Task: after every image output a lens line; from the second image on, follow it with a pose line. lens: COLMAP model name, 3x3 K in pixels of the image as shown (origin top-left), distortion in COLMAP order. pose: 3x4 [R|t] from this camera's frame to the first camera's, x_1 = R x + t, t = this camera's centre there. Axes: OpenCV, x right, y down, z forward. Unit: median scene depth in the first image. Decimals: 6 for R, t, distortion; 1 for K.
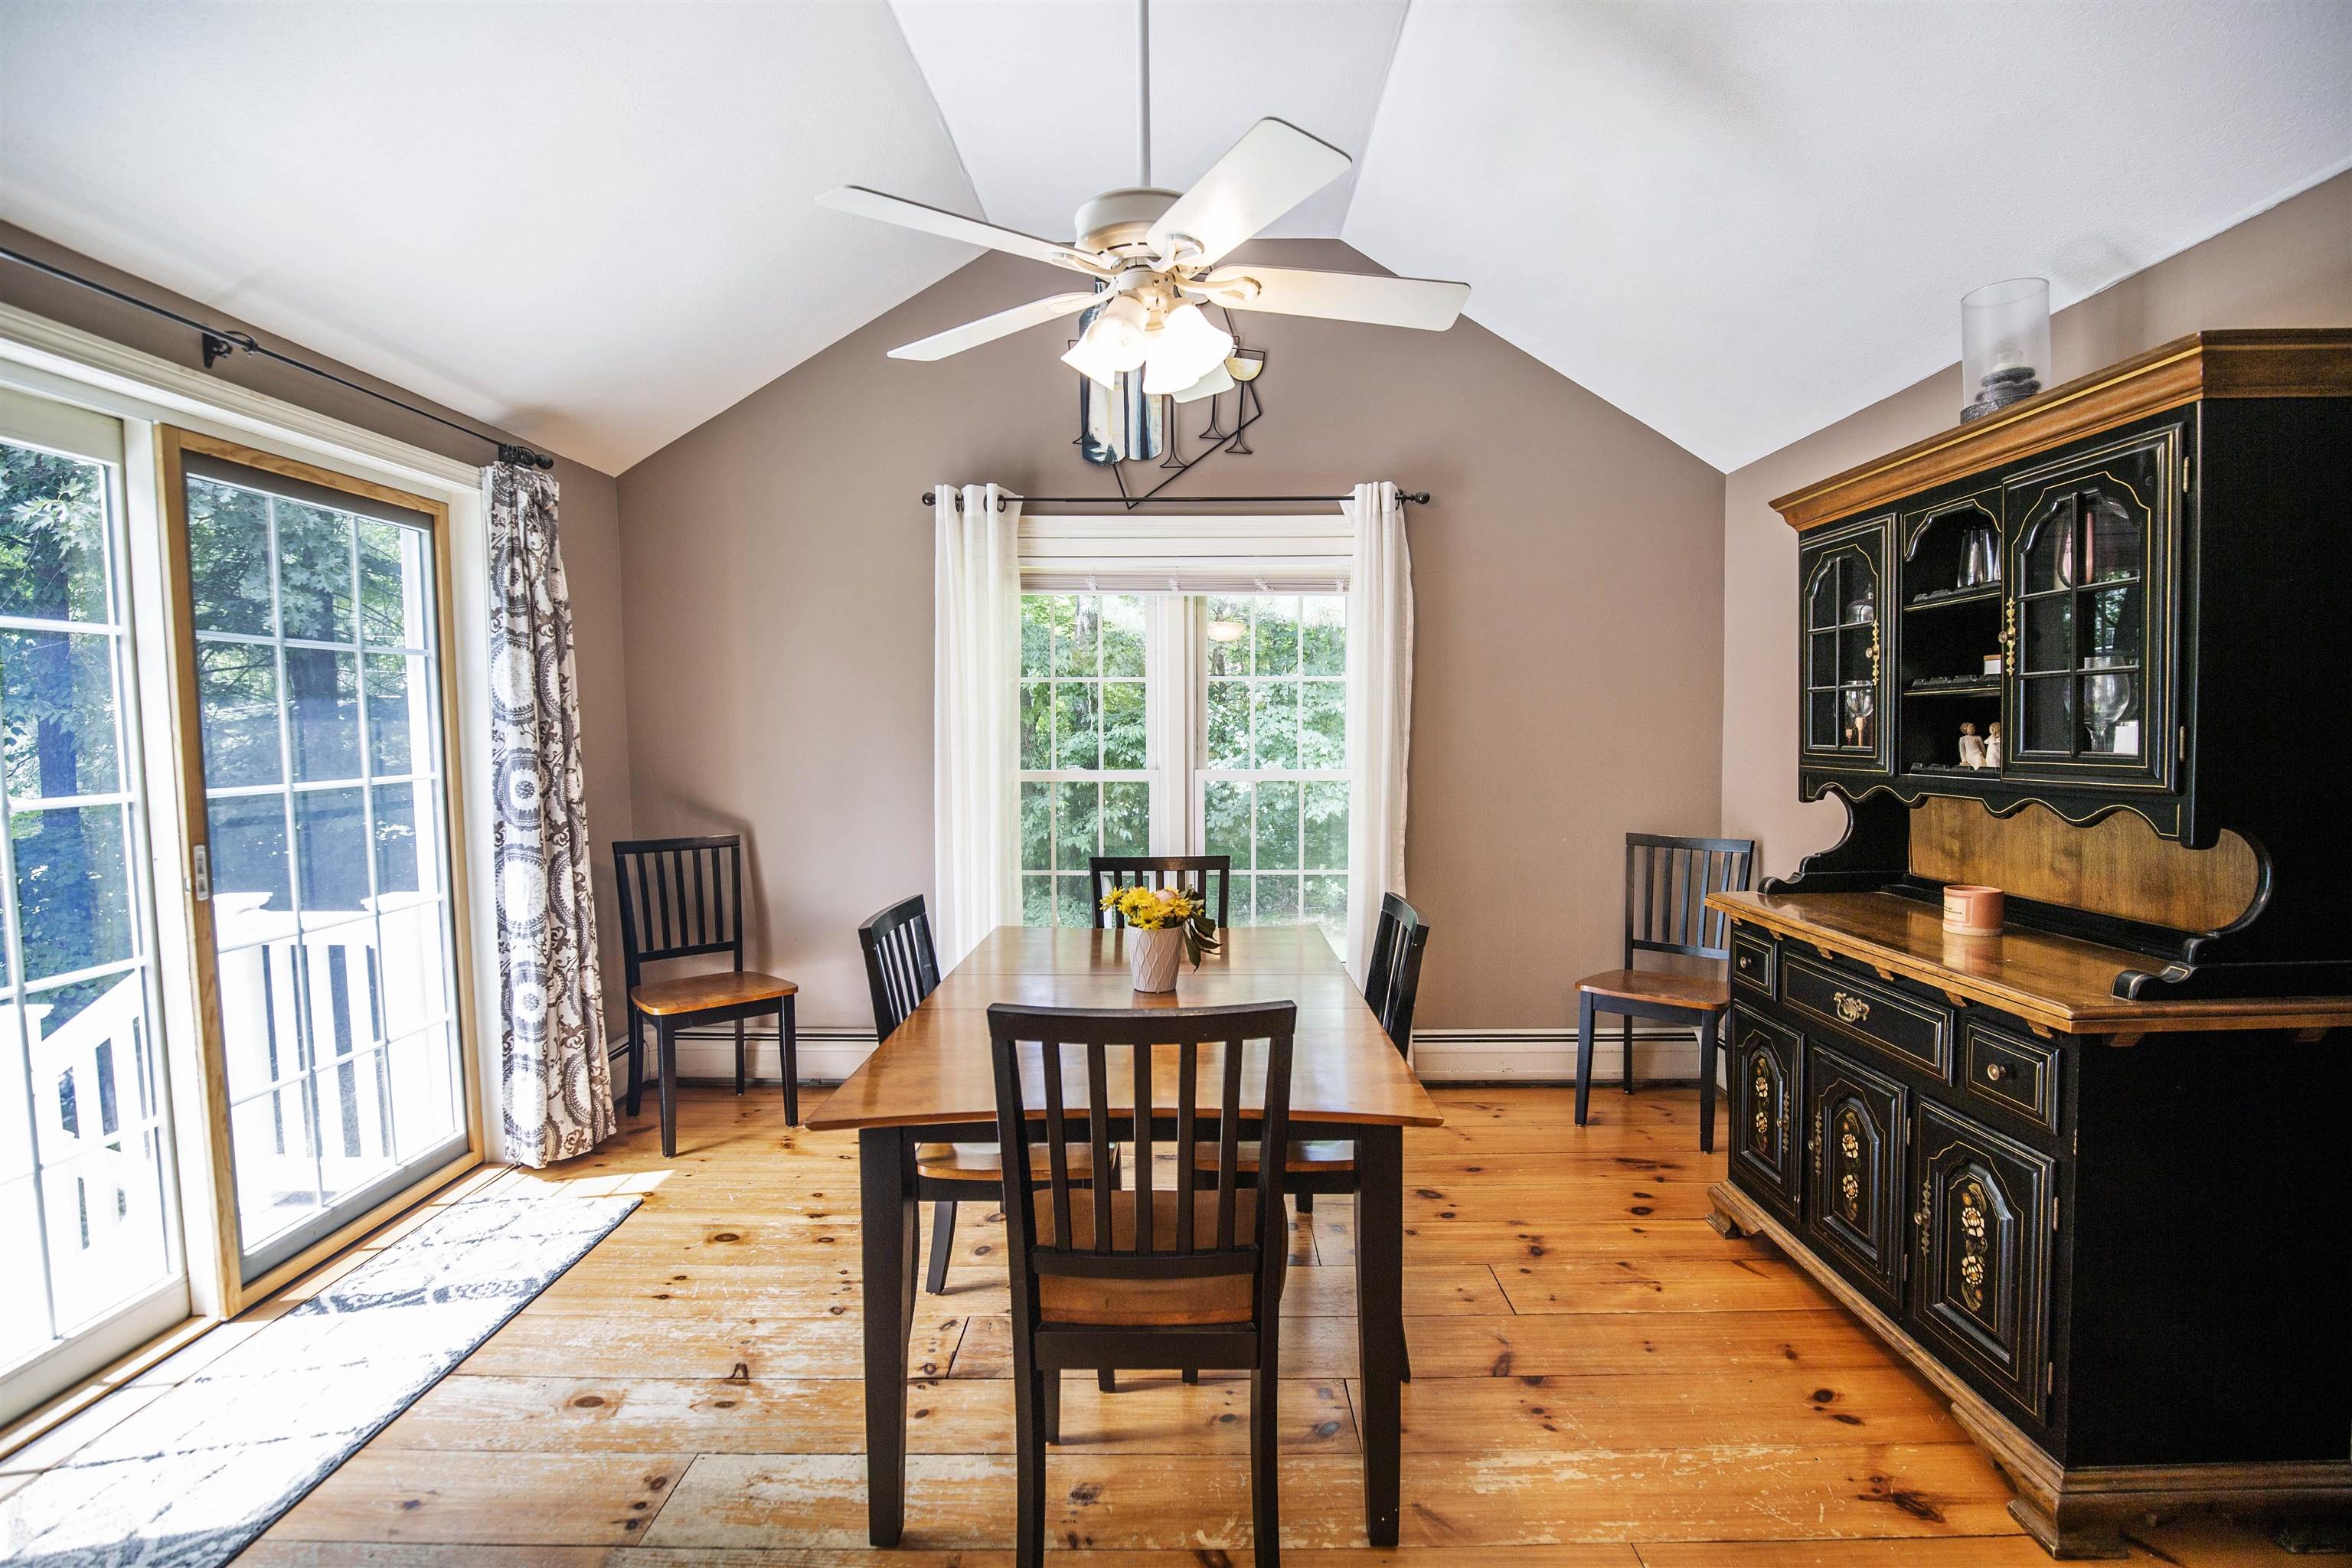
lens RADIAL K [[1078.7, 0, 1181.0], [0, 1078.7, 785.2], [0, 0, 1]] dist [-0.028690, 0.002352]
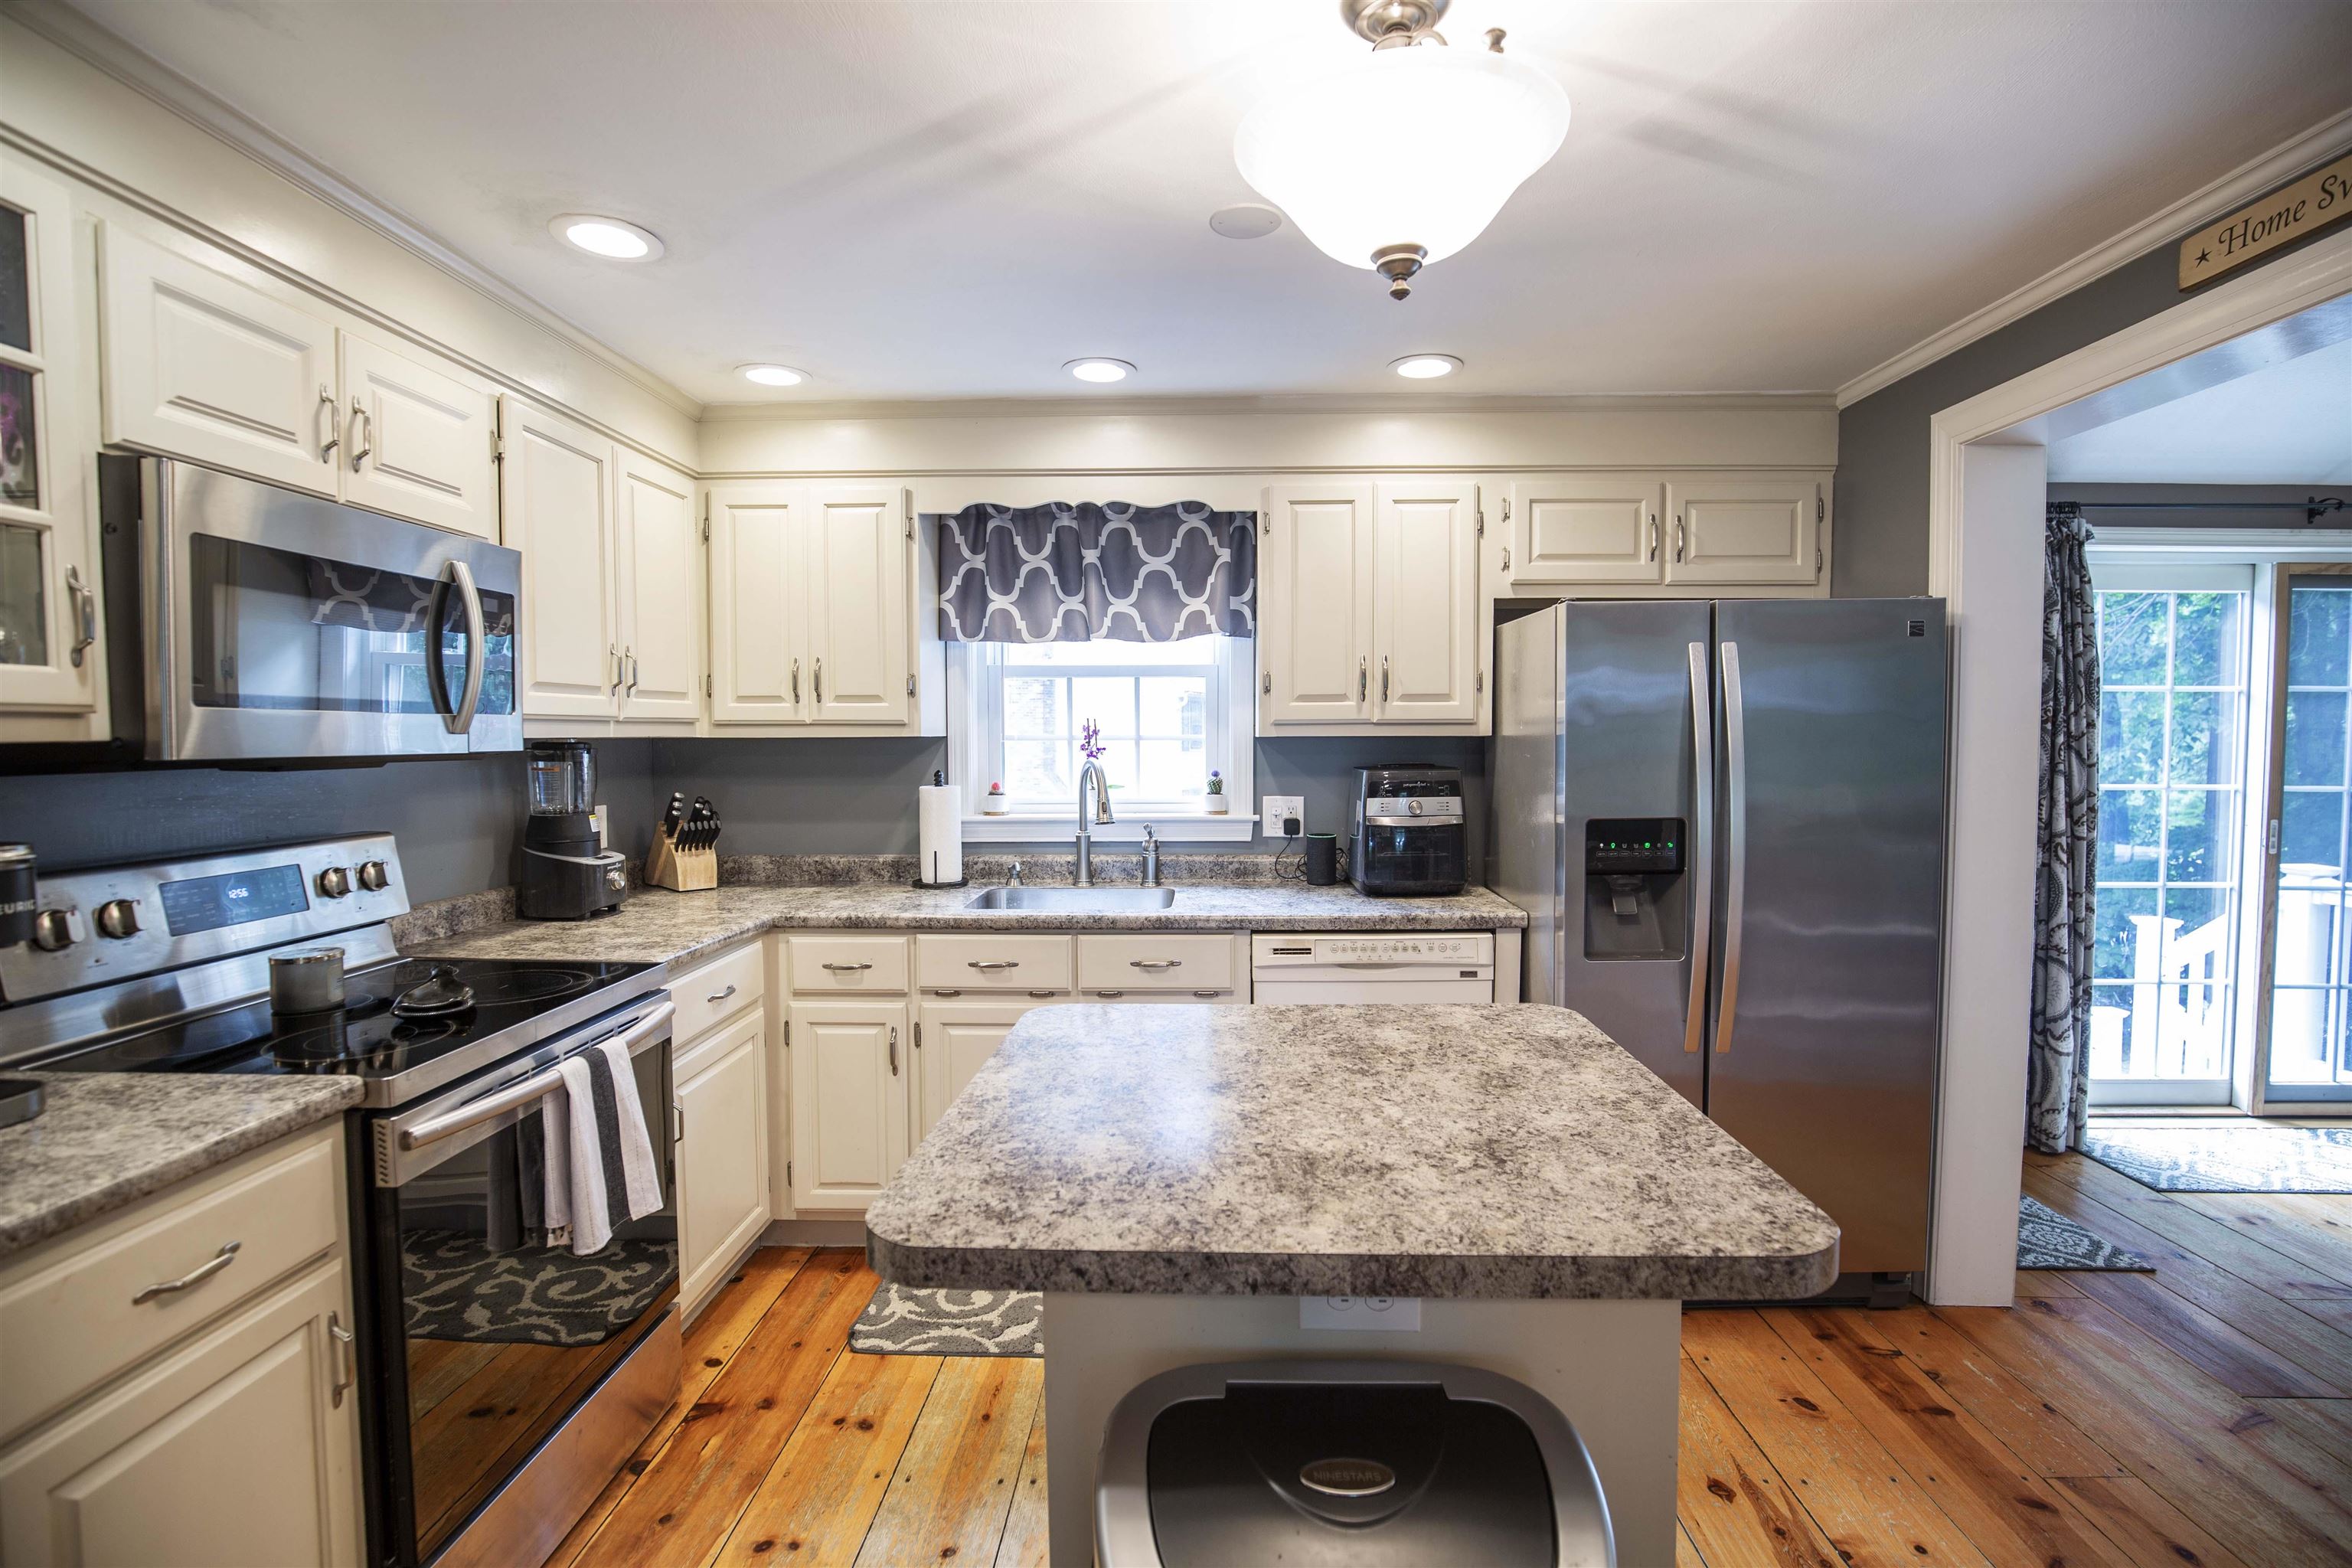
lens RADIAL K [[1078.7, 0, 1190.9], [0, 1078.7, 789.6], [0, 0, 1]] dist [-0.028690, 0.002352]
pose [[-0.030708, 0.059191, -0.997774, 0.531369], [-0.062678, 0.996166, 0.061025, 0.012737], [0.997561, 0.064412, -0.026881, -0.455978]]
